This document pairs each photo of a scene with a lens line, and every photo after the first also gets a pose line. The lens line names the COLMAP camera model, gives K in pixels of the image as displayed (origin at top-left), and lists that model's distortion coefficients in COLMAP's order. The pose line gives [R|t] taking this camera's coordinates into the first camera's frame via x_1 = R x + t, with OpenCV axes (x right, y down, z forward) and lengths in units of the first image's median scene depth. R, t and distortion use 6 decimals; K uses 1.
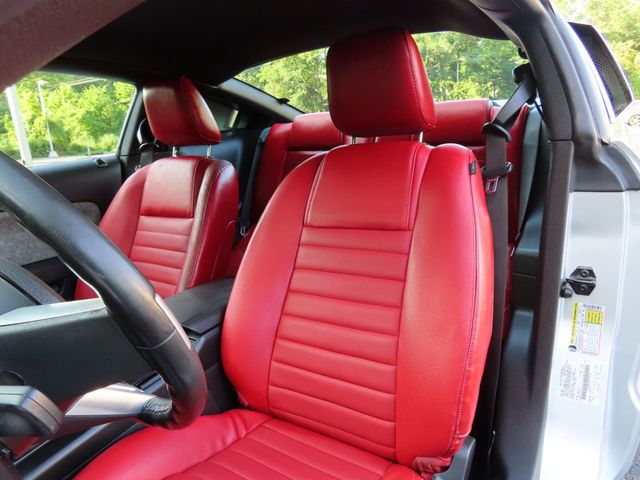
lens RADIAL K [[456.7, 0, 319.1], [0, 456.7, 239.5], [0, 0, 1]] dist [-0.007475, 0.005390]
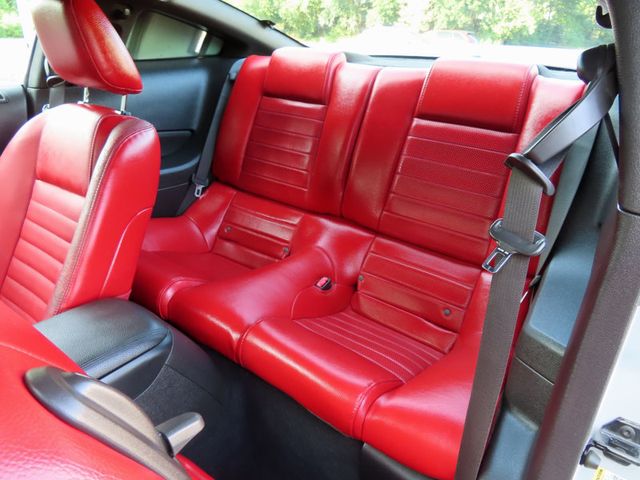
lens RADIAL K [[458.1, 0, 317.6], [0, 458.1, 241.6], [0, 0, 1]] dist [-0.013053, 0.008196]
pose [[0.992861, 0.116557, -0.025322, 0.074071], [-0.109768, 0.975948, 0.188354, -0.108896], [0.046667, -0.184230, 0.981775, 0.199852]]
